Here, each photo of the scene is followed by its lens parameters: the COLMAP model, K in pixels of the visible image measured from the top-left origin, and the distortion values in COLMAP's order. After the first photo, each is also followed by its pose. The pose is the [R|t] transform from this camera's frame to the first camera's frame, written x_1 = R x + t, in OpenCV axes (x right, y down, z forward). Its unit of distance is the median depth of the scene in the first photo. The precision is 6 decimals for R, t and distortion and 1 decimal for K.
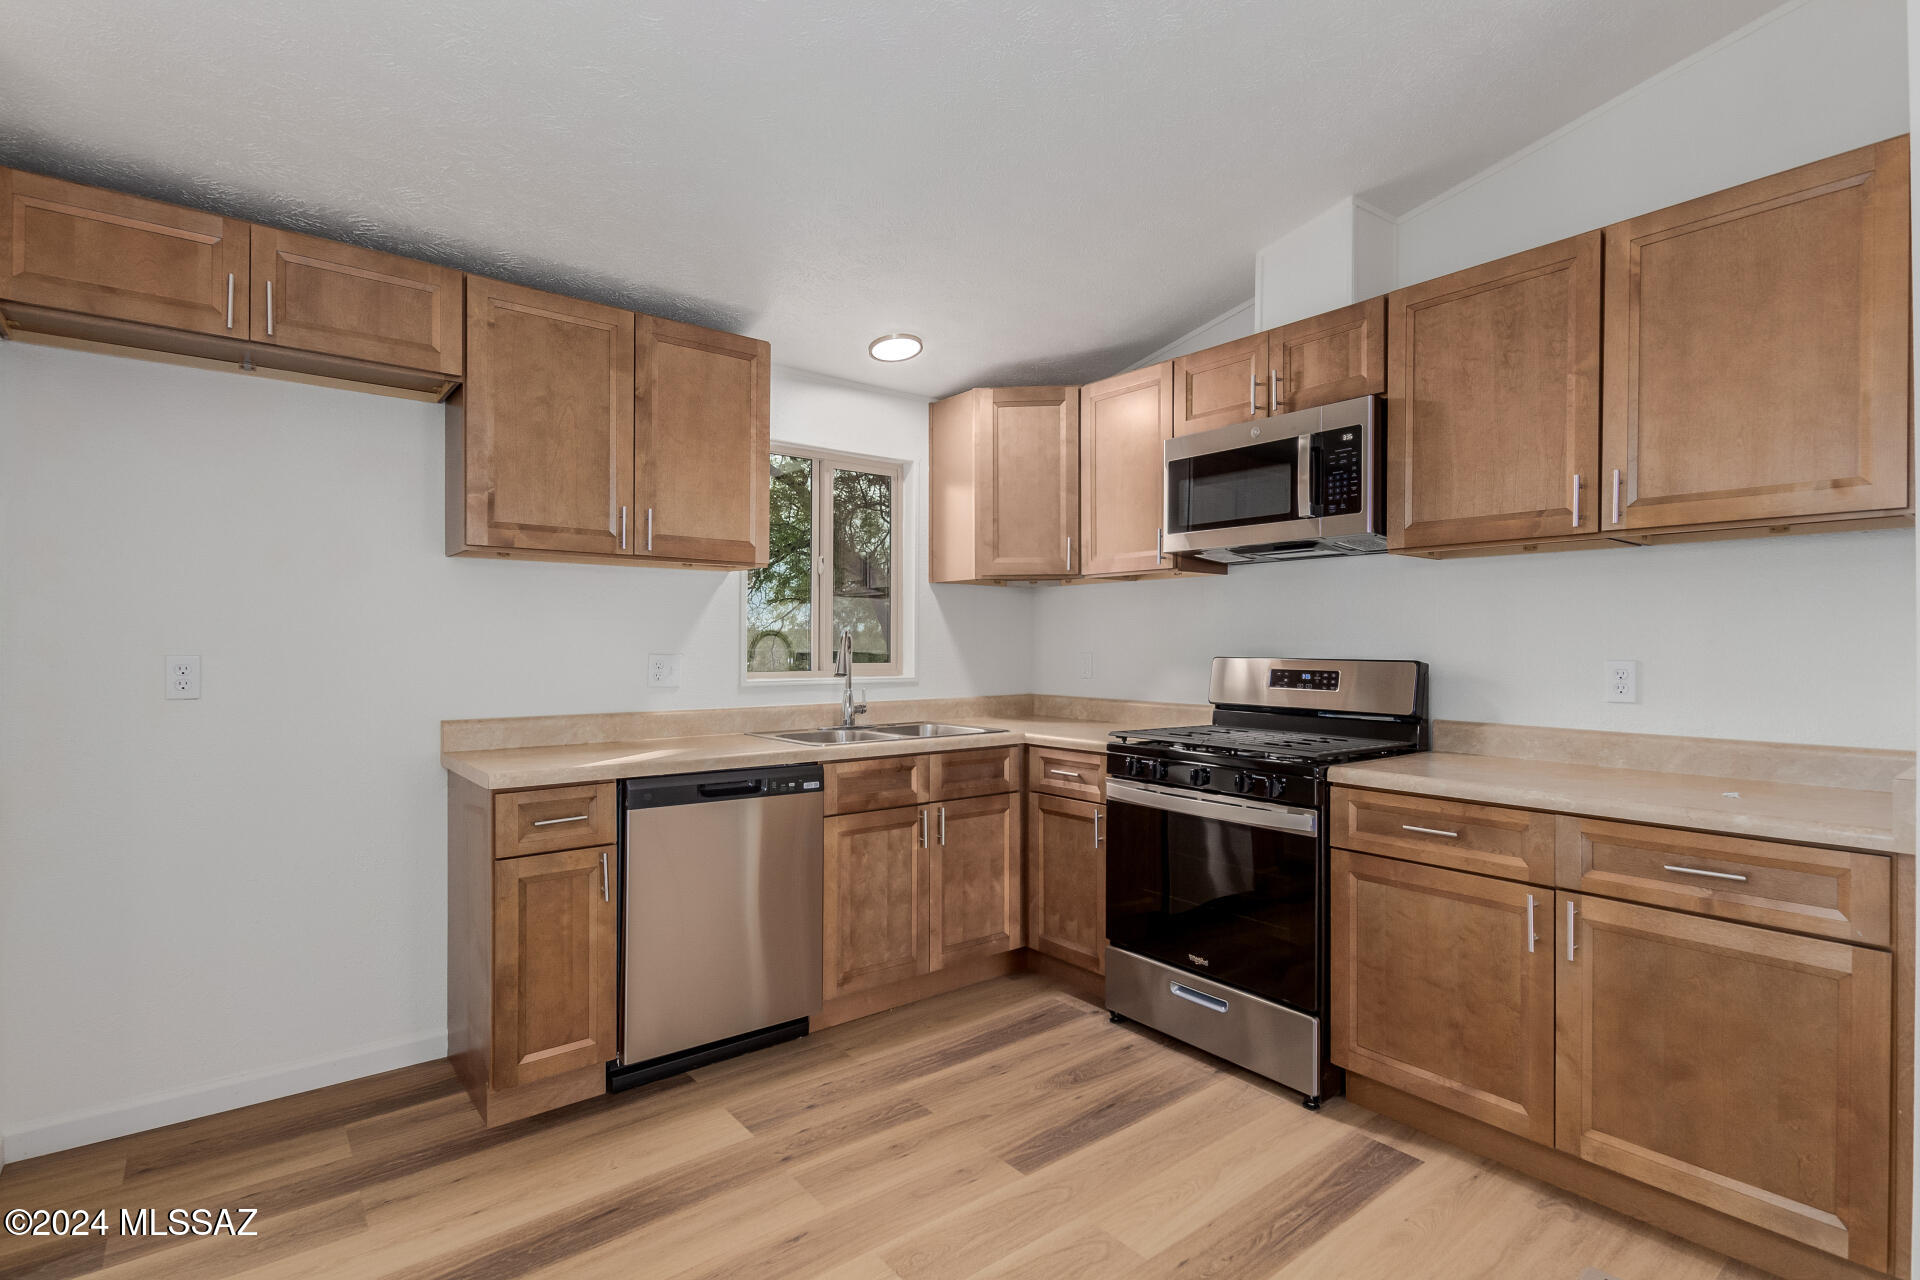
lens RADIAL K [[922.5, 0, 972.7], [0, 922.5, 634.2], [0, 0, 1]] dist [0.008401, -0.001554]
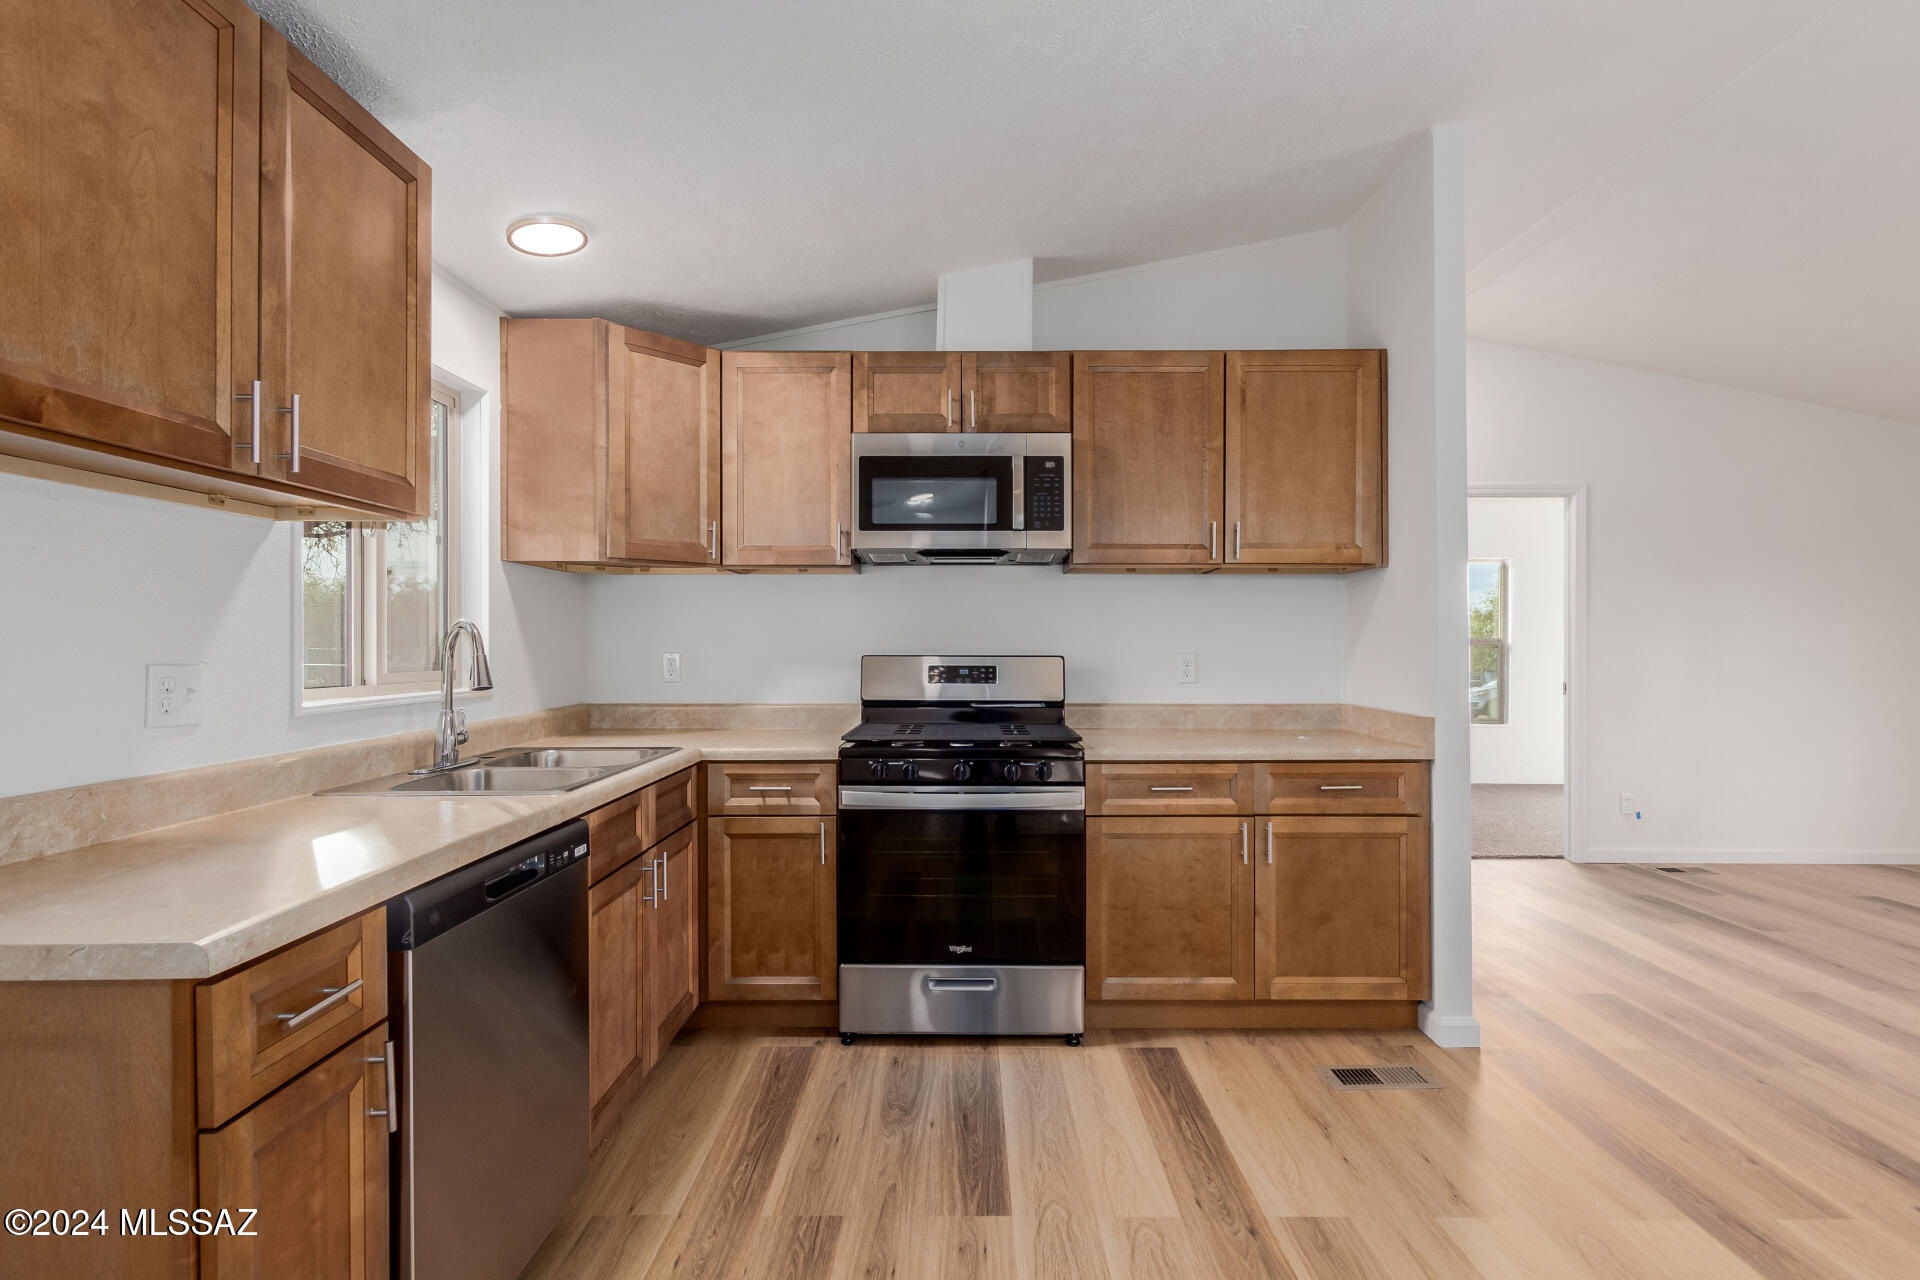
lens RADIAL K [[882.0, 0, 968.0], [0, 882.0, 634.8], [0, 0, 1]] dist [0.005381, -0.002014]
pose [[0.623858, 0.004198, 0.781526, -0.534203], [-0.006450, 0.999979, -0.000223, 0.002153], [-0.781511, -0.004902, 0.623872, 0.388079]]
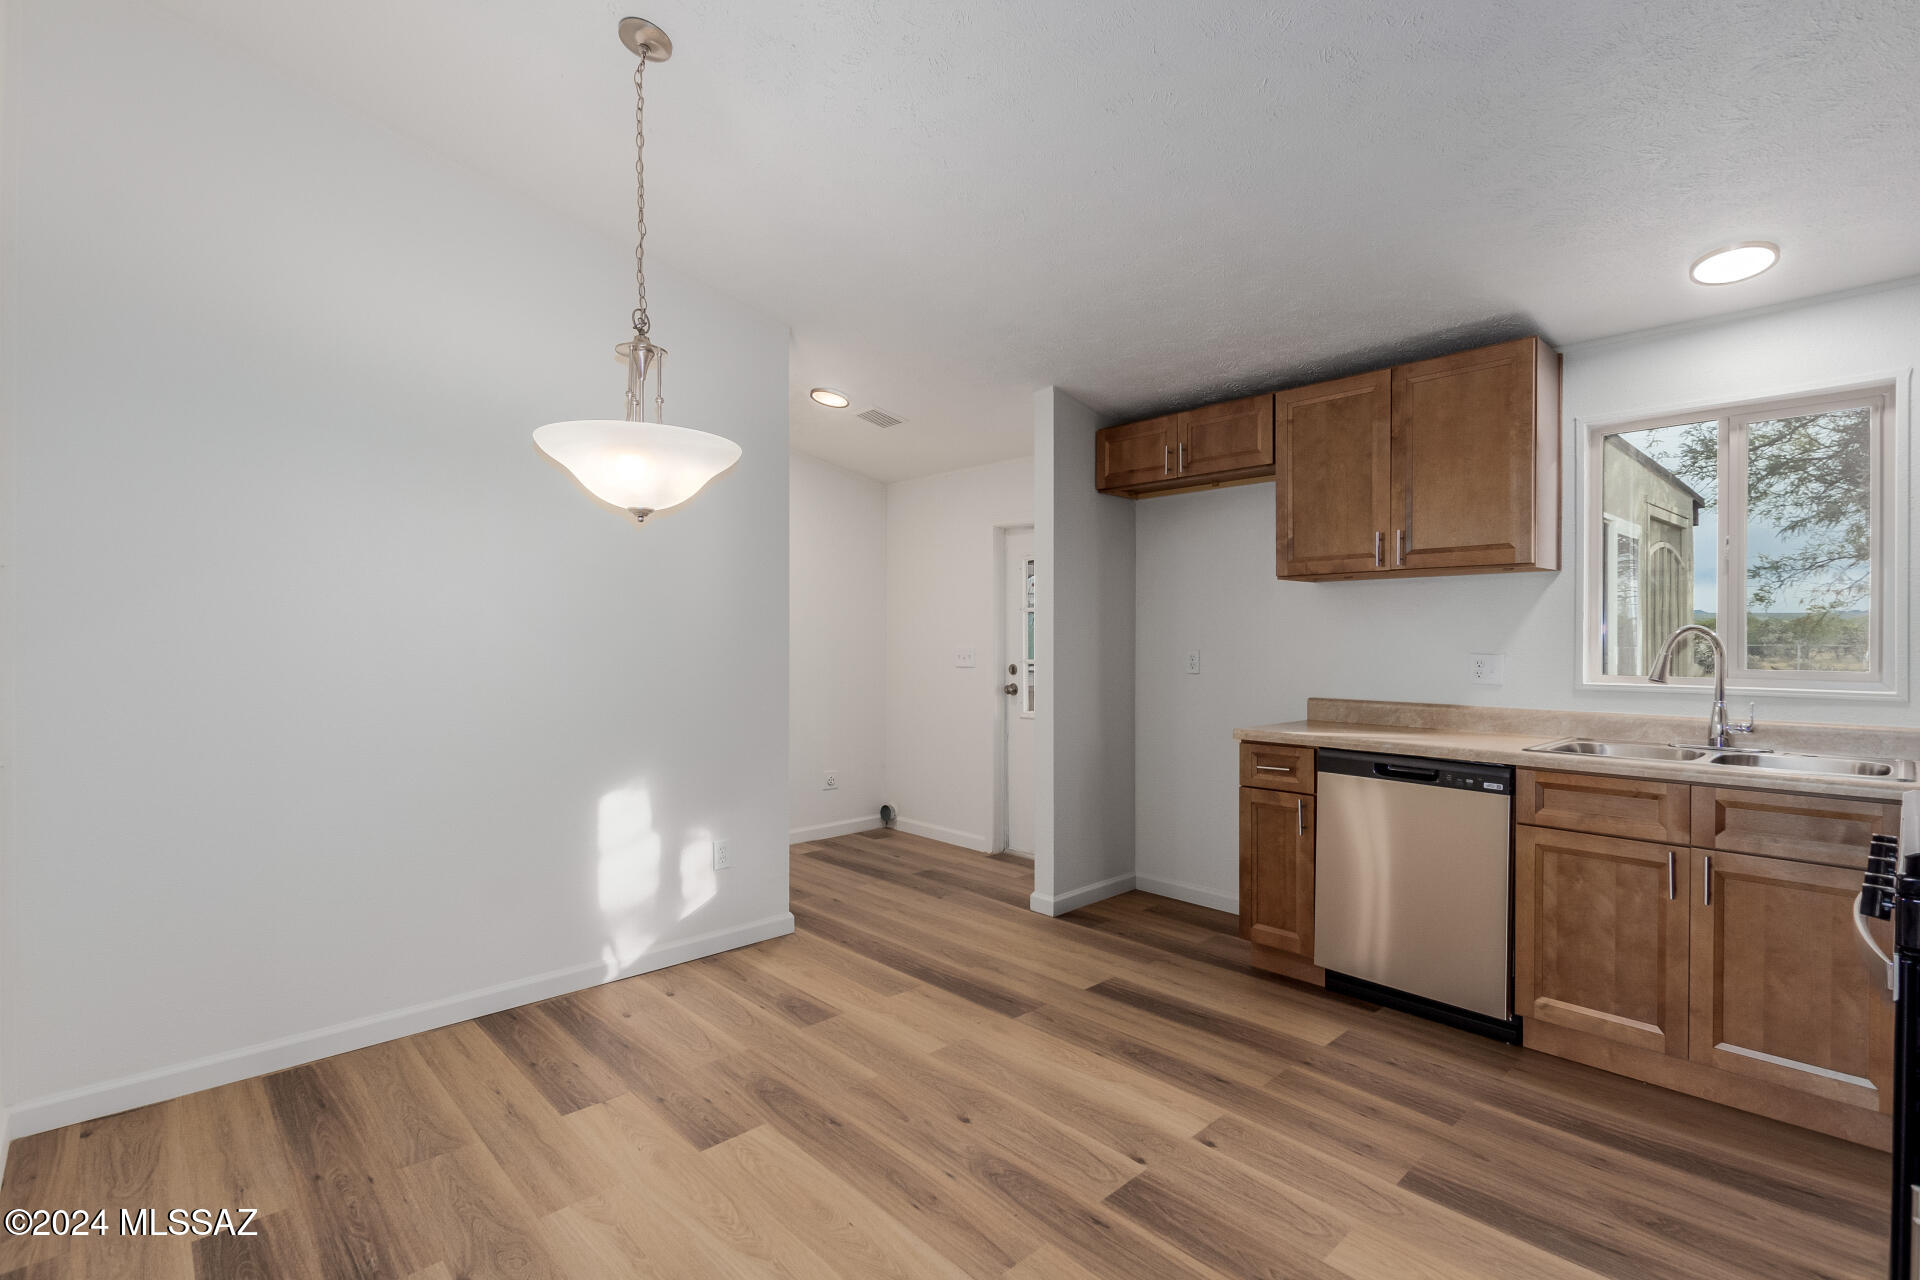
lens RADIAL K [[882.0, 0, 964.0], [0, 882.0, 635.2], [0, 0, 1]] dist [0.005381, -0.002014]
pose [[0.067991, -0.010386, -0.997632, 0.777475], [0.004958, 0.999937, -0.010072, 0.008011], [0.997674, -0.004261, 0.068038, 0.386748]]
